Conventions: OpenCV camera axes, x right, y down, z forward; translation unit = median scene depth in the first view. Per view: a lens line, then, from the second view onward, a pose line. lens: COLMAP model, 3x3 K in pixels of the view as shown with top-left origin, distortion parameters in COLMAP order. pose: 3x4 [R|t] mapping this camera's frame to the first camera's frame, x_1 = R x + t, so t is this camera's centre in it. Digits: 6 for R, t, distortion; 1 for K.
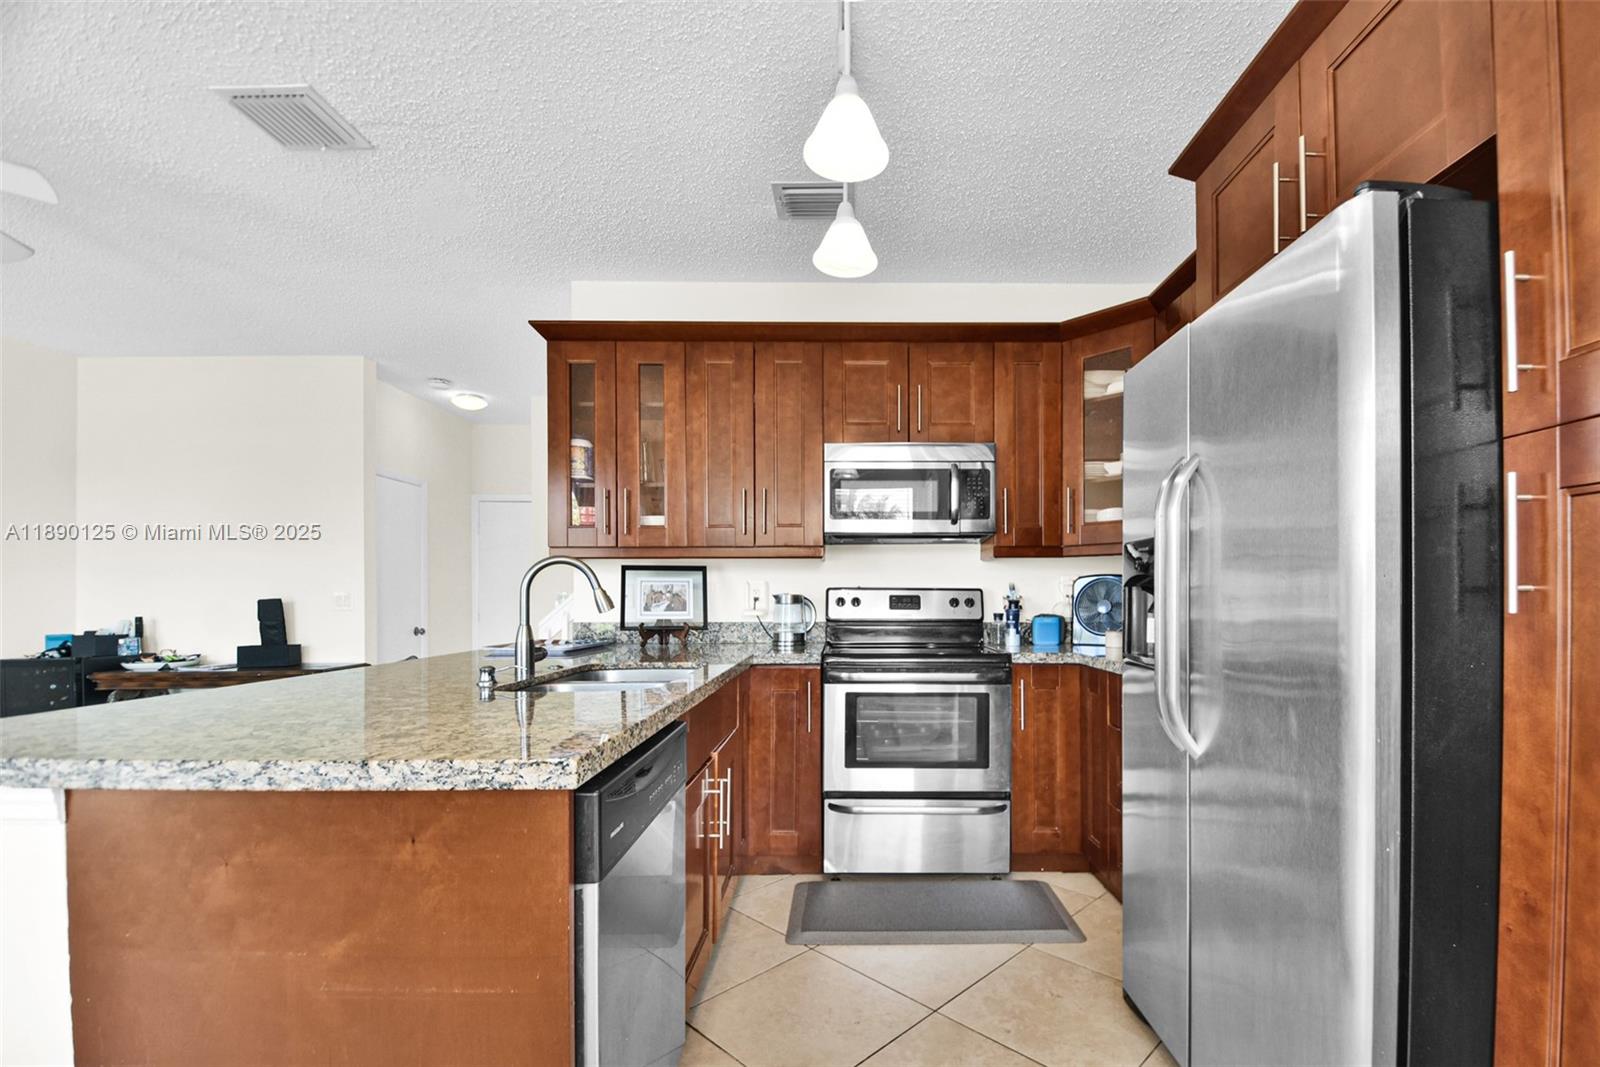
lens RADIAL K [[729.3, 0, 856.1], [0, 729.3, 591.1], [0, 0, 1]] dist [0.017839, -0.022149]
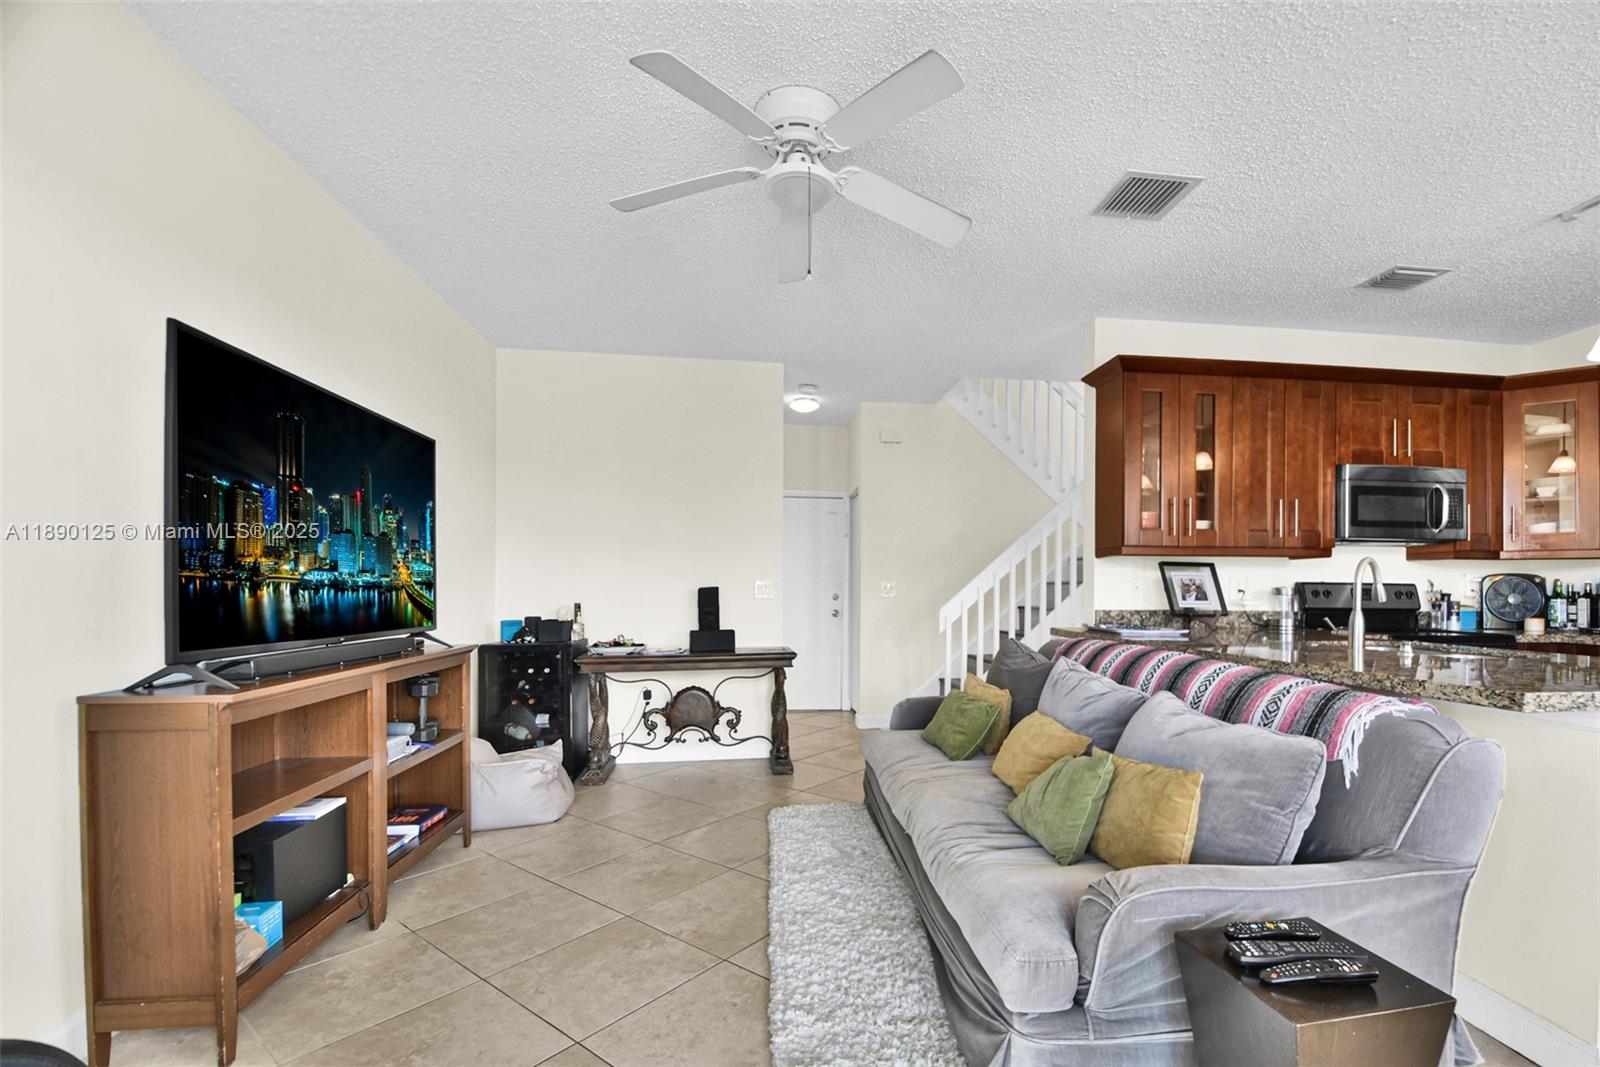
lens RADIAL K [[729.3, 0, 856.1], [0, 729.3, 591.1], [0, 0, 1]] dist [0.017839, -0.022149]
pose [[0.993056, 0.008152, 0.117361, -0.983911], [-0.009016, 0.999936, 0.006833, 0.009233], [-0.117298, -0.007844, 0.993066, -0.126532]]
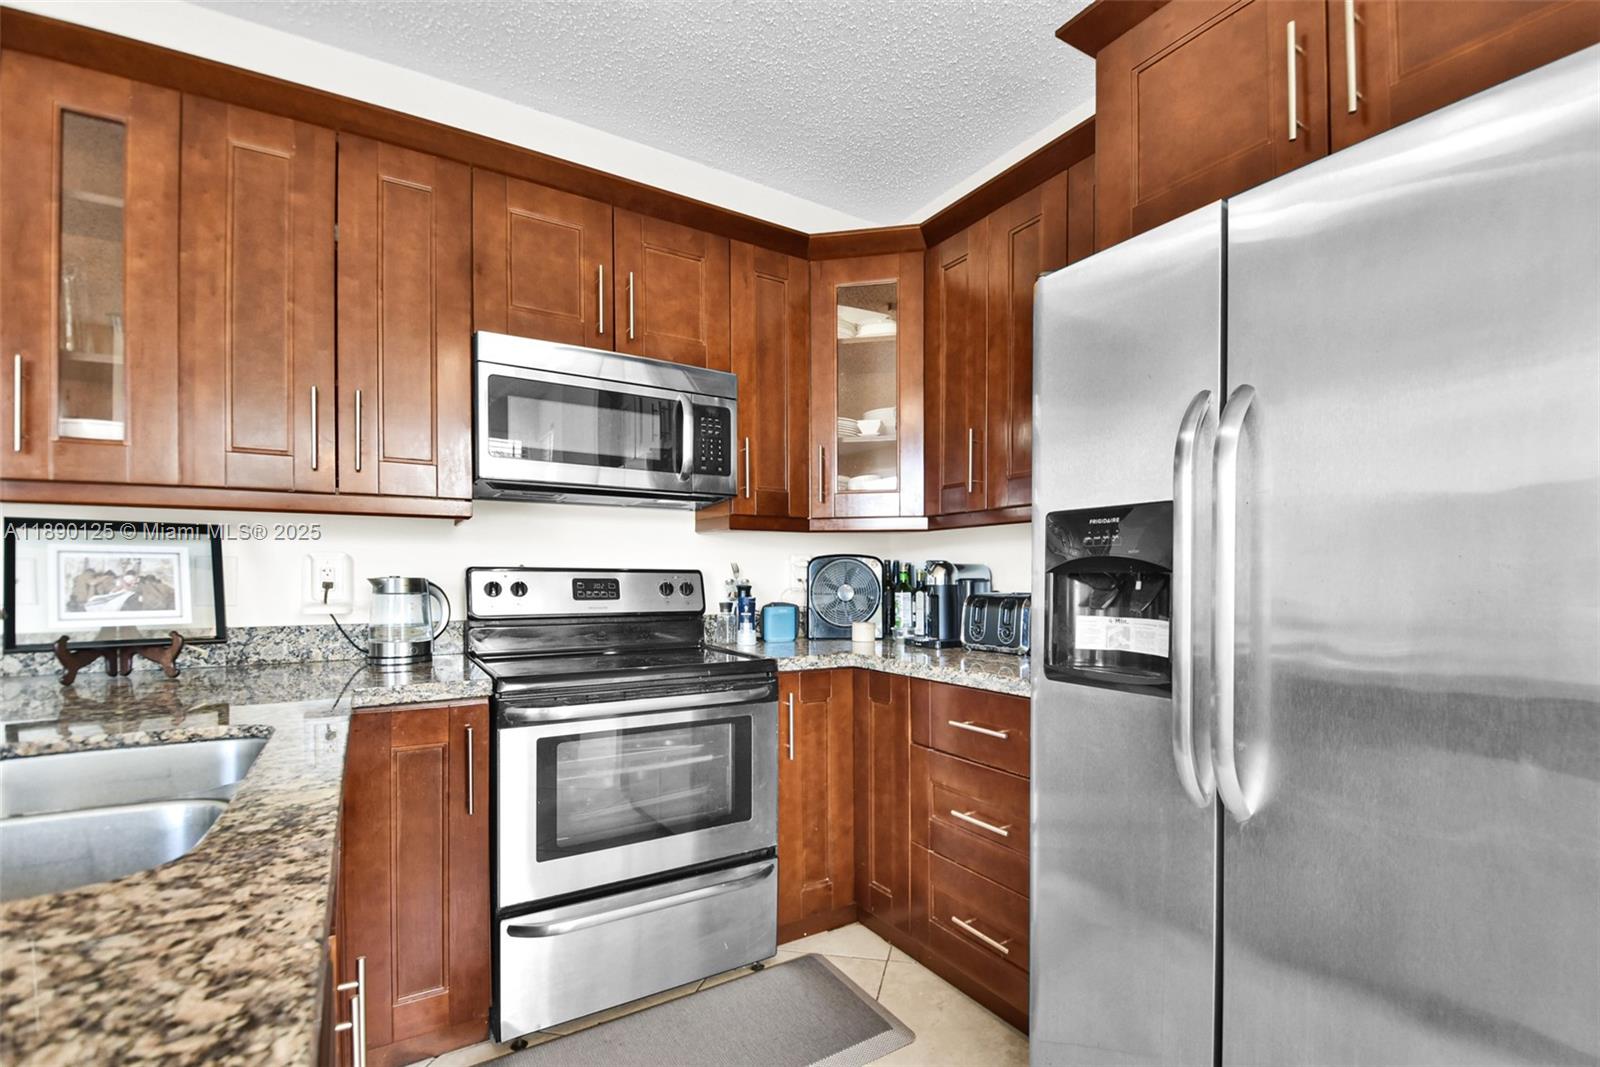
lens RADIAL K [[725.4, 0, 861.7], [0, 725.4, 584.4], [0, 0, 1]] dist [0.001765, -0.014275]
pose [[0.834177, -0.004453, 0.551480, -0.108636], [-0.006534, 0.999817, 0.017956, -0.003366], [-0.551459, -0.018582, 0.833995, 0.306902]]
